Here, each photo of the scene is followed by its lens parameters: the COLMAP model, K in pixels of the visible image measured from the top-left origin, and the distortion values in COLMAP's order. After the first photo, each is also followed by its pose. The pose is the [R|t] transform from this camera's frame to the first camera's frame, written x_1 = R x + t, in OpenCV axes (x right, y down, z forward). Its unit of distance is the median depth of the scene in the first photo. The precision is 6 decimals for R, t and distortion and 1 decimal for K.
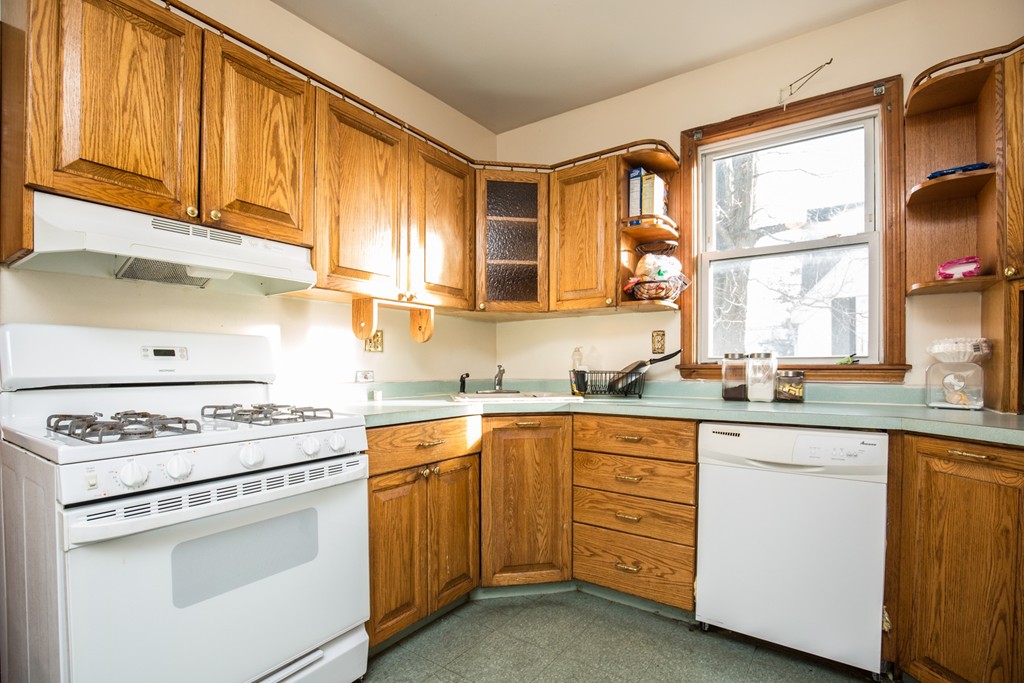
lens RADIAL K [[491.5, 0, 500.6], [0, 491.5, 370.5], [0, 0, 1]] dist [-0.032655, 0.004504]
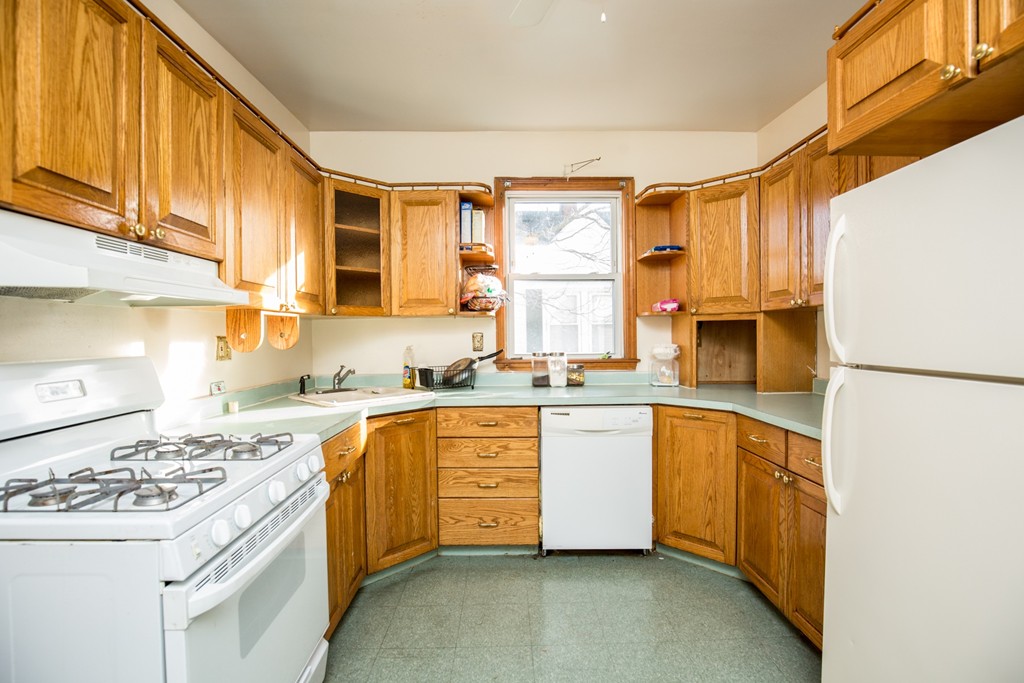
lens RADIAL K [[491.5, 0, 506.4], [0, 491.5, 341.4], [0, 0, 1]] dist [-0.032655, 0.004504]
pose [[0.808808, -0.020204, 0.587725, -0.458274], [0.017961, 0.999792, 0.009653, -0.090833], [-0.587798, 0.002749, 0.809003, -0.069545]]
